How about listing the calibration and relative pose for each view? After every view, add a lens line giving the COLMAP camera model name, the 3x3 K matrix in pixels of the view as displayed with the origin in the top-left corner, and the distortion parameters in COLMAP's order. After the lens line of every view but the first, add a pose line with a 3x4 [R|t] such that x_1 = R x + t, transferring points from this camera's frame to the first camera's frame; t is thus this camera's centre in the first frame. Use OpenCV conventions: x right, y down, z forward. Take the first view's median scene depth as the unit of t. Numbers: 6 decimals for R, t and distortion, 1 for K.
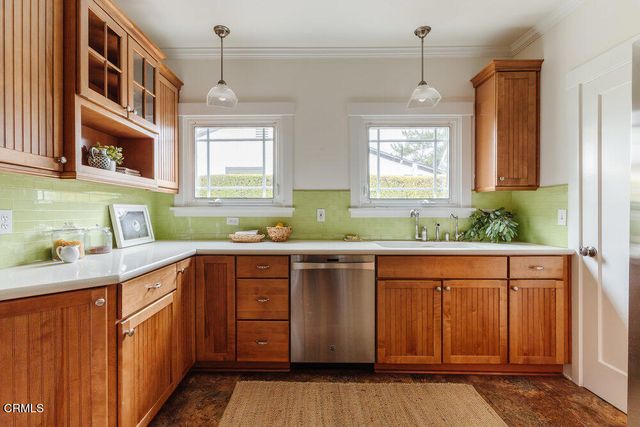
lens RADIAL K [[294.7, 0, 316.9], [0, 294.7, 210.6], [0, 0, 1]] dist [0.000855, 0.000888]
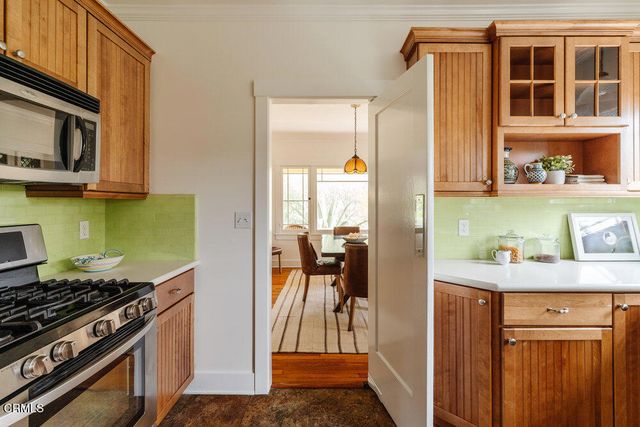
lens RADIAL K [[294.7, 0, 324.4], [0, 294.7, 203.4], [0, 0, 1]] dist [0.000855, 0.000888]
pose [[0.000841, 0.000332, -1.000000, 0.265400], [-0.001423, 0.999999, 0.000331, -0.053094], [0.999999, 0.001422, 0.000842, 0.194816]]
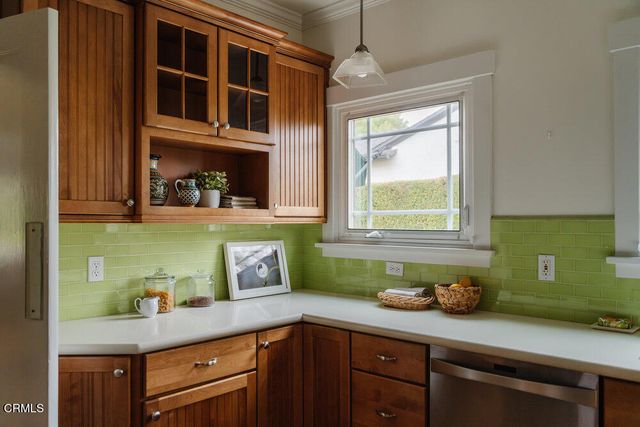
lens RADIAL K [[517.0, 0, 319.8], [0, 517.0, 225.1], [0, 0, 1]] dist [-0.002909, 0.000123]
pose [[0.745445, 0.006116, -0.666539, 0.398226], [-0.004772, 0.999981, 0.003839, -0.074436], [0.666550, 0.000319, 0.745460, 0.145474]]
